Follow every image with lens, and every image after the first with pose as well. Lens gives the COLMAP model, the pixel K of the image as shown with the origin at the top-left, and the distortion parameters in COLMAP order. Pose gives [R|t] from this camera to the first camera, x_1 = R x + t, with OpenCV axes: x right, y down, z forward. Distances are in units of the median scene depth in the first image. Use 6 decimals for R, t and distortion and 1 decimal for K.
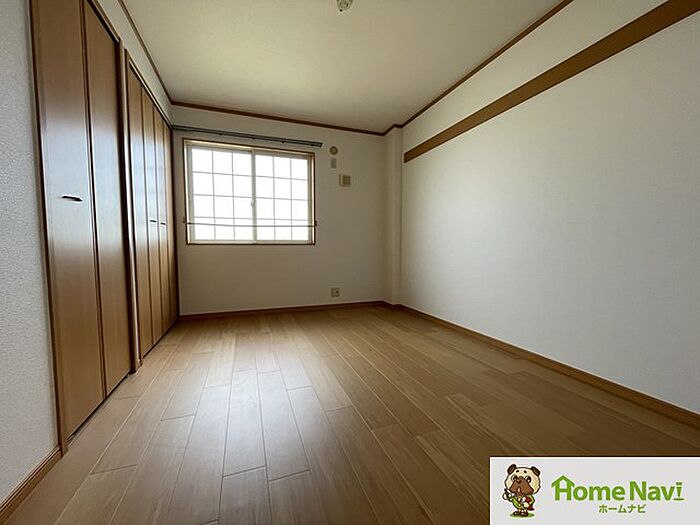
lens RADIAL K [[283.4, 0, 348.9], [0, 283.4, 263.7], [0, 0, 1]] dist [-0.001417, -0.000031]
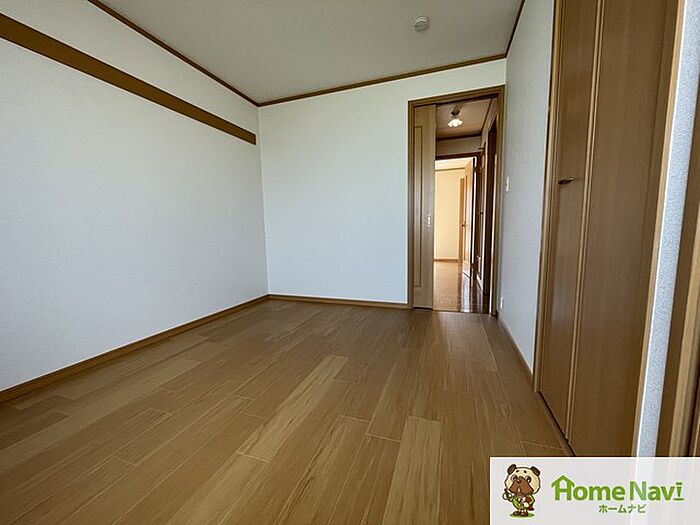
lens RADIAL K [[283.4, 0, 348.9], [0, 283.4, 263.7], [0, 0, 1]] dist [-0.001417, -0.000031]
pose [[-0.766620, -0.039563, 0.640881, -0.625001], [0.083043, 0.983608, 0.160057, -0.063530], [-0.636708, 0.175923, -0.750769, 1.391472]]
